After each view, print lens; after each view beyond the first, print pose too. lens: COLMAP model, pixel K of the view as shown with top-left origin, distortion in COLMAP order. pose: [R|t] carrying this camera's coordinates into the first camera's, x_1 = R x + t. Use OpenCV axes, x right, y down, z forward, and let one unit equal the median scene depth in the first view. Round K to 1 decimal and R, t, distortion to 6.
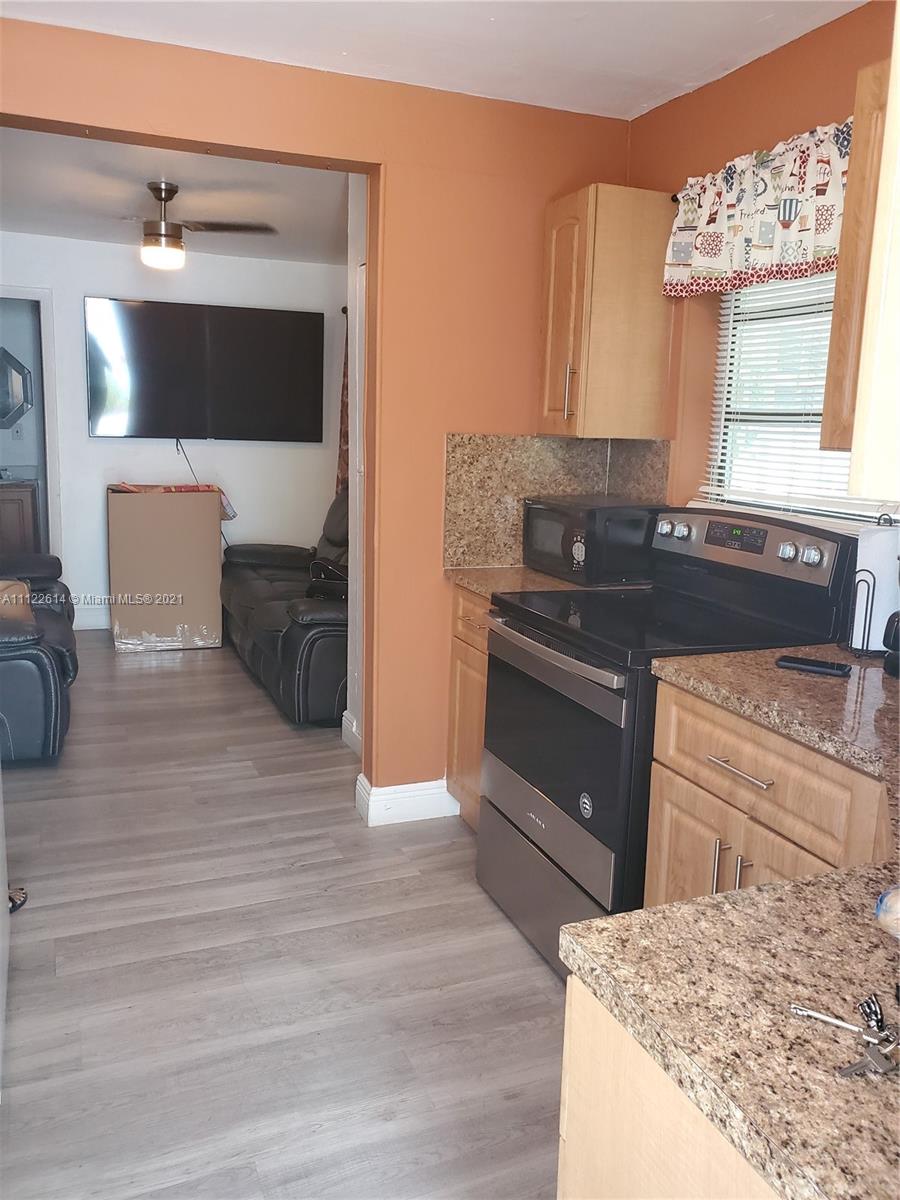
lens RADIAL K [[938.6, 0, 465.0], [0, 938.6, 579.4], [0, 0, 1]] dist [0.009884, -0.008398]
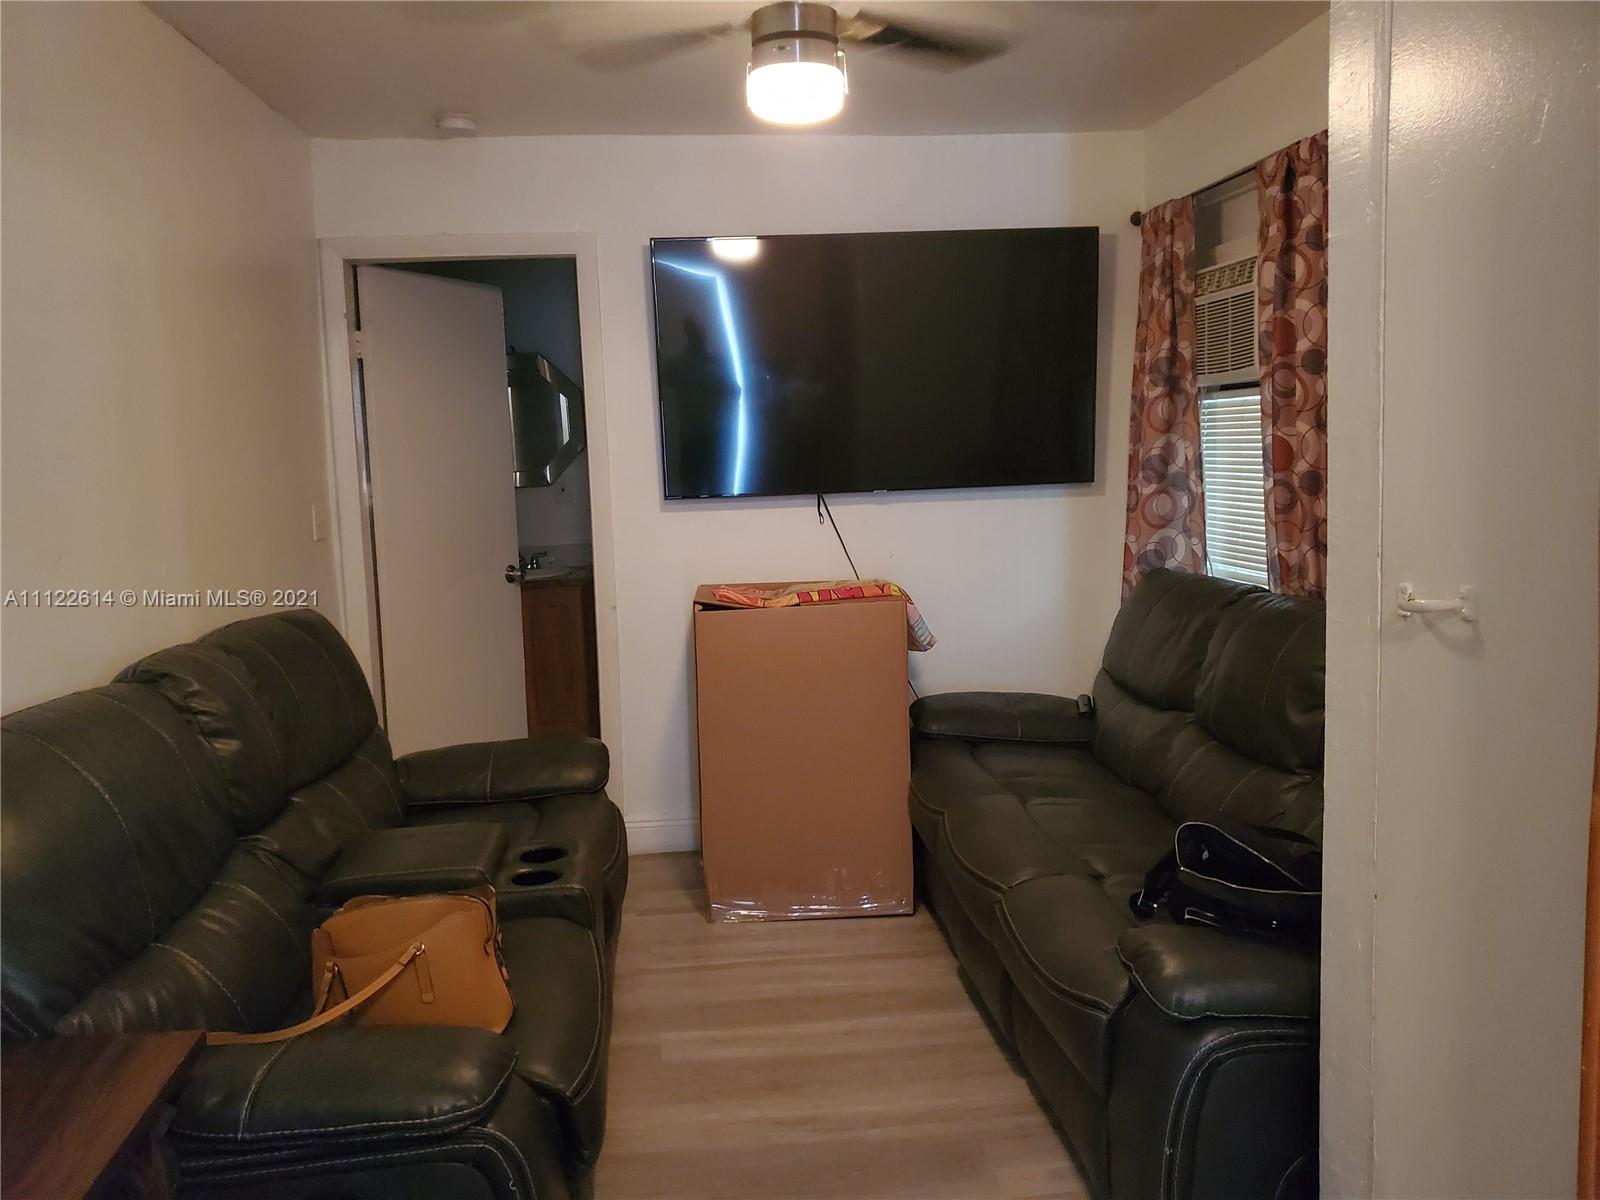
lens RADIAL K [[1251.5, 0, 789.8], [0, 1251.5, 591.3], [0, 0, 1]] dist [0.009884, -0.008398]
pose [[0.952666, -0.026499, -0.302861, -0.228629], [0.015197, 0.999099, -0.039615, -0.138363], [0.303638, 0.033137, 0.952211, 0.676303]]
